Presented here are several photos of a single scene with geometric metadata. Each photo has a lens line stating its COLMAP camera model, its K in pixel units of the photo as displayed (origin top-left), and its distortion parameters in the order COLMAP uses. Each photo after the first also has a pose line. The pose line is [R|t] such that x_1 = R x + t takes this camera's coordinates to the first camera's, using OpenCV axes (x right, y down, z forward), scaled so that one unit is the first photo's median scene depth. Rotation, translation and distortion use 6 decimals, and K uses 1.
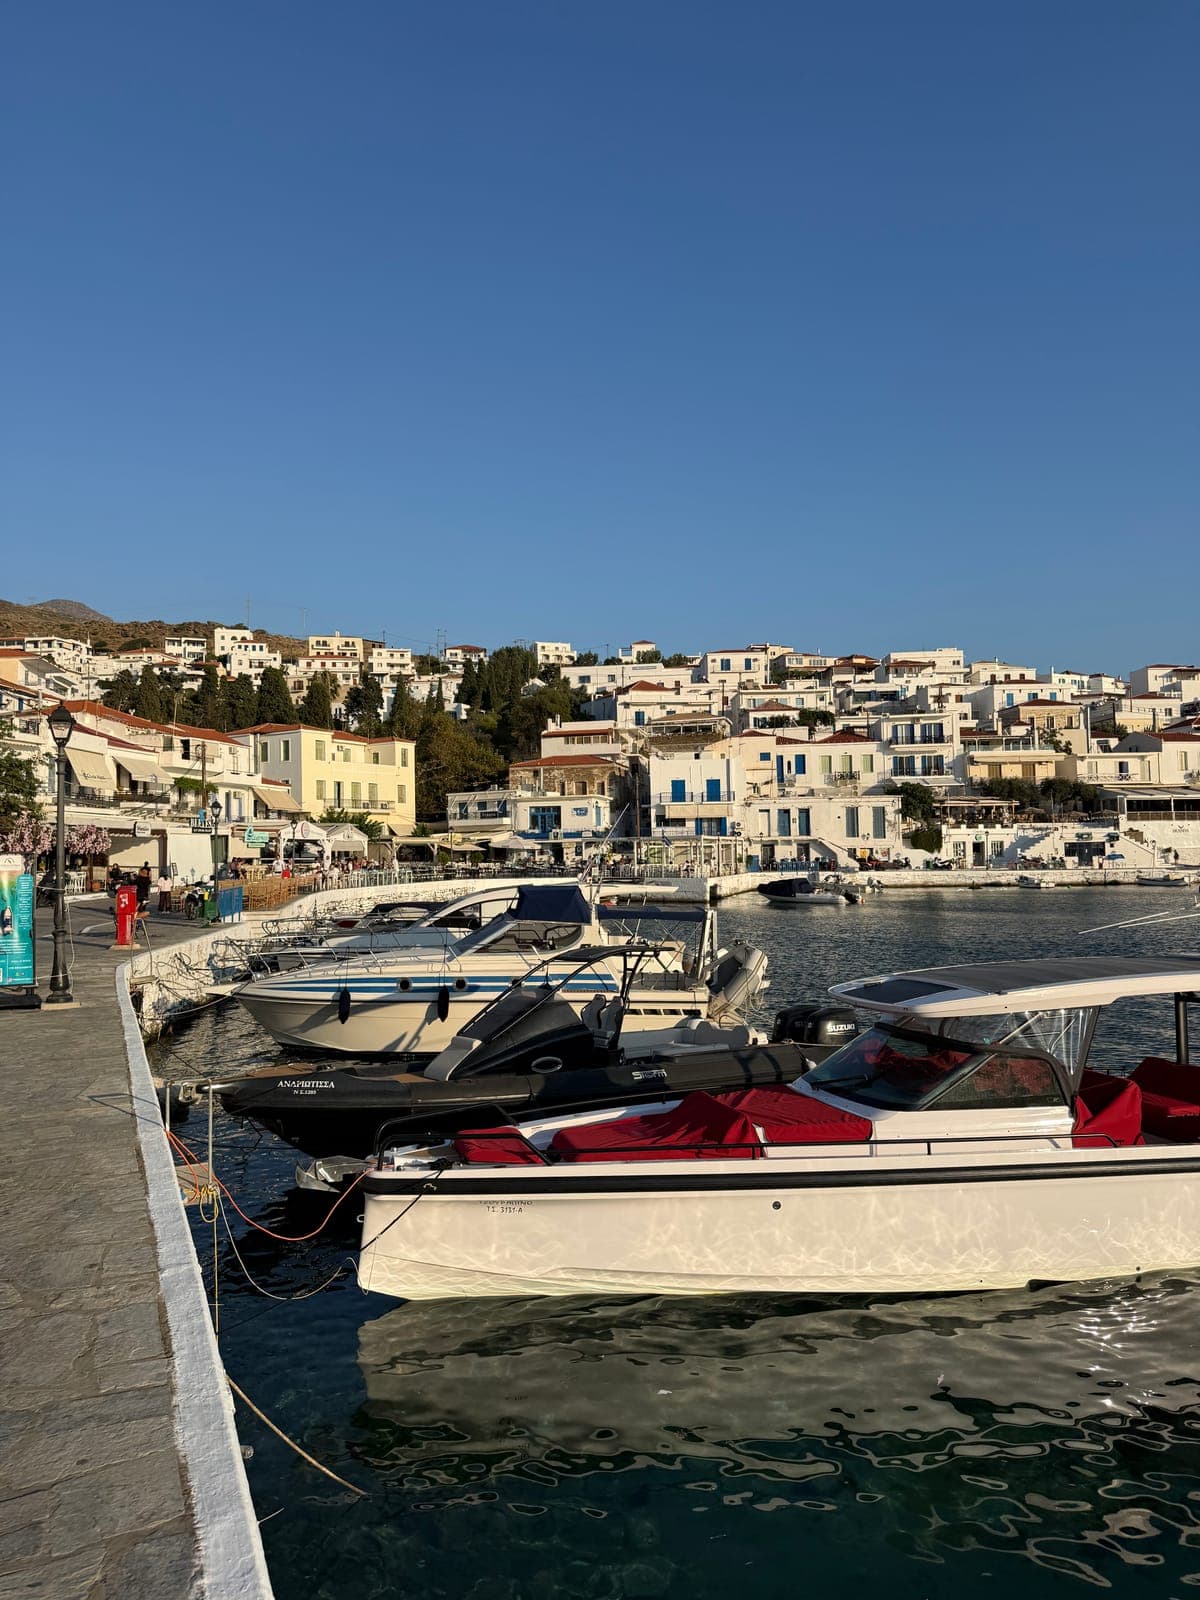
lens RADIAL K [[1112.9, 0, 600.0], [0, 1112.9, 800.0], [0, 0, 1]] dist [0.194290, -0.441620]
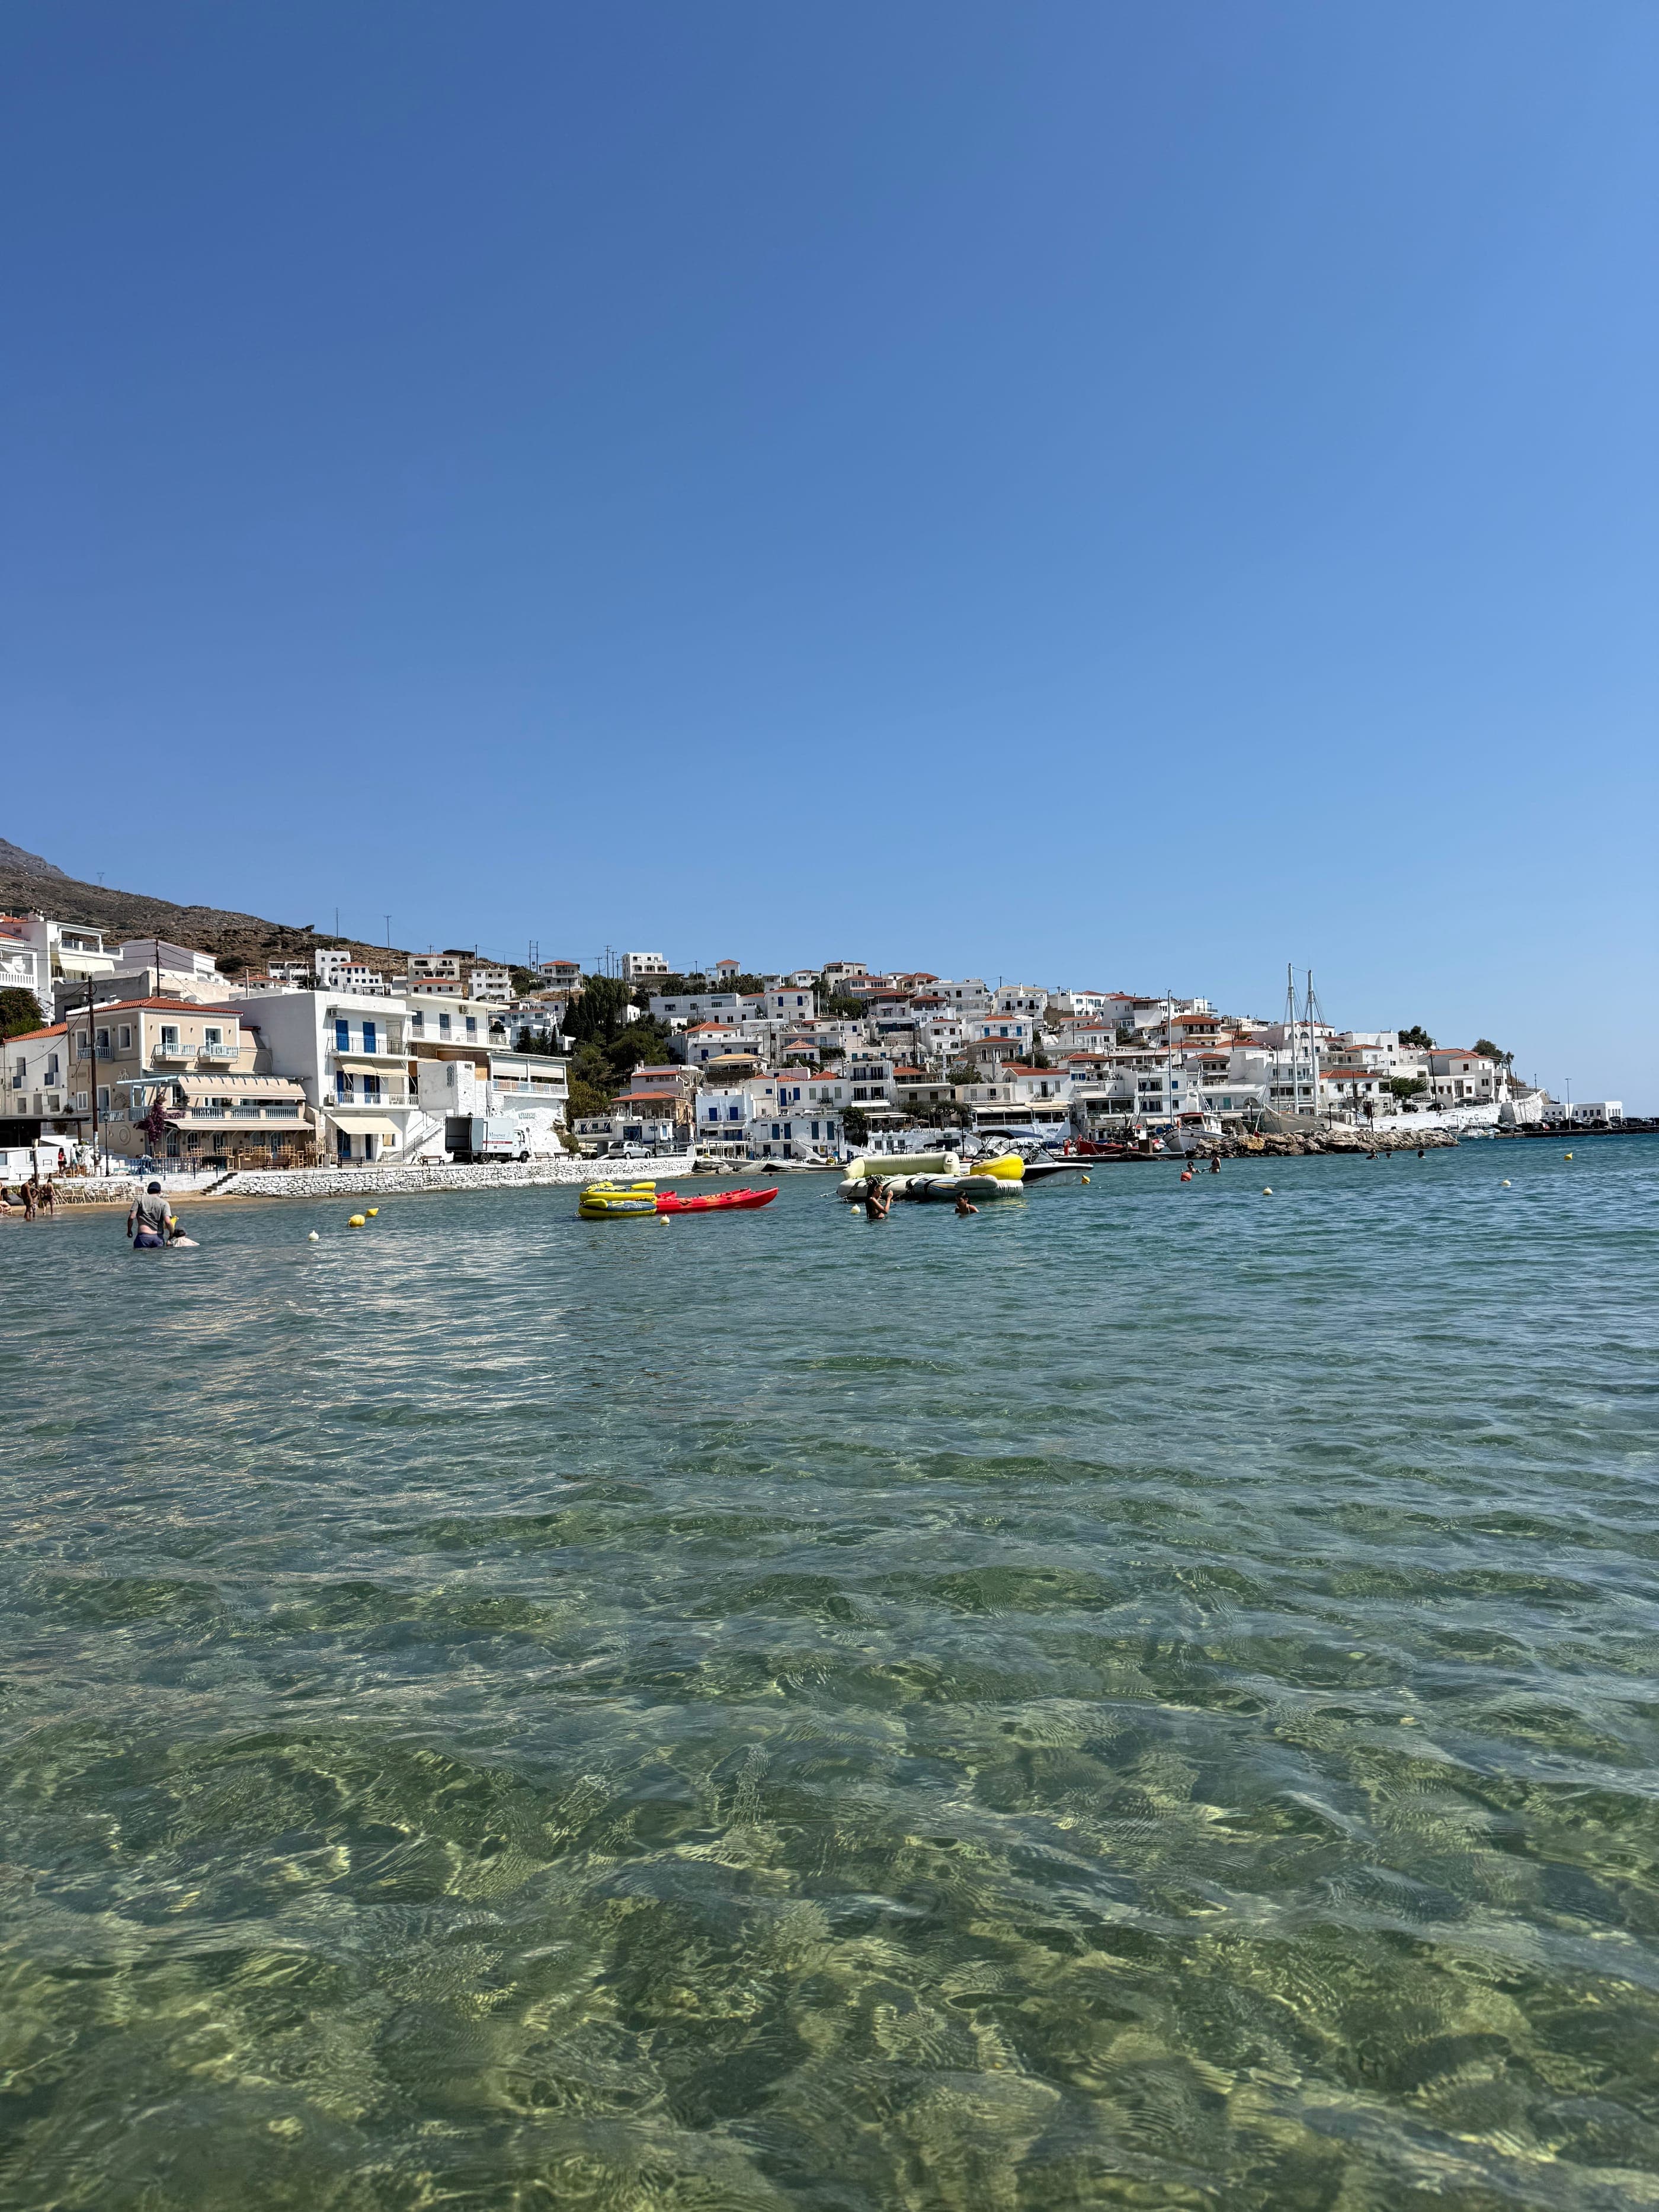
lens RADIAL K [[1538.5, 0, 829.5], [0, 1538.5, 1106.0], [0, 0, 1]] dist [0.194290, -0.441620]
pose [[0.997457, -0.021212, 0.068043, 0.084941], [0.020458, 0.999721, 0.011769, -0.042922], [-0.068274, -0.010347, 0.997613, -1.282652]]
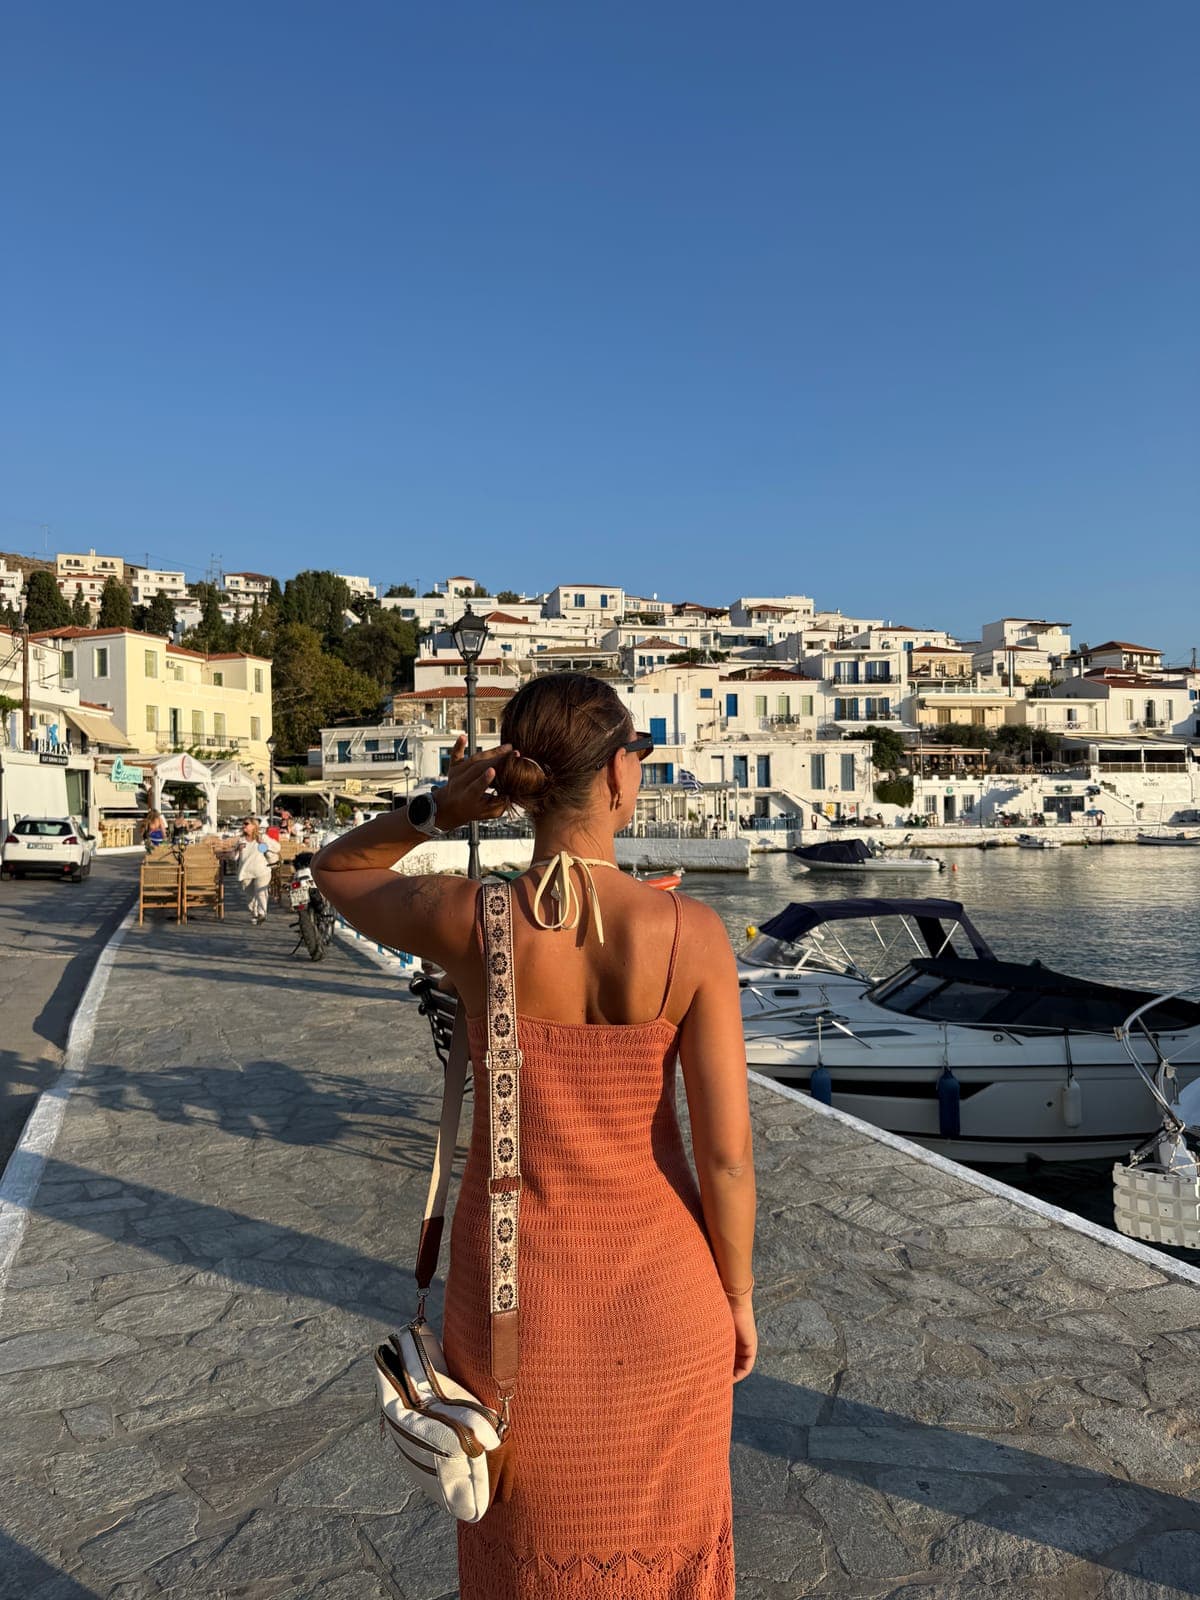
lens RADIAL K [[1112.9, 0, 600.0], [0, 1112.9, 800.0], [0, 0, 1]] dist [0.194290, -0.441620]
pose [[0.977233, 0.004992, 0.212112, -0.110587], [-0.012795, 0.999290, 0.035431, 0.012804], [-0.211784, -0.037339, 0.976603, 0.201584]]
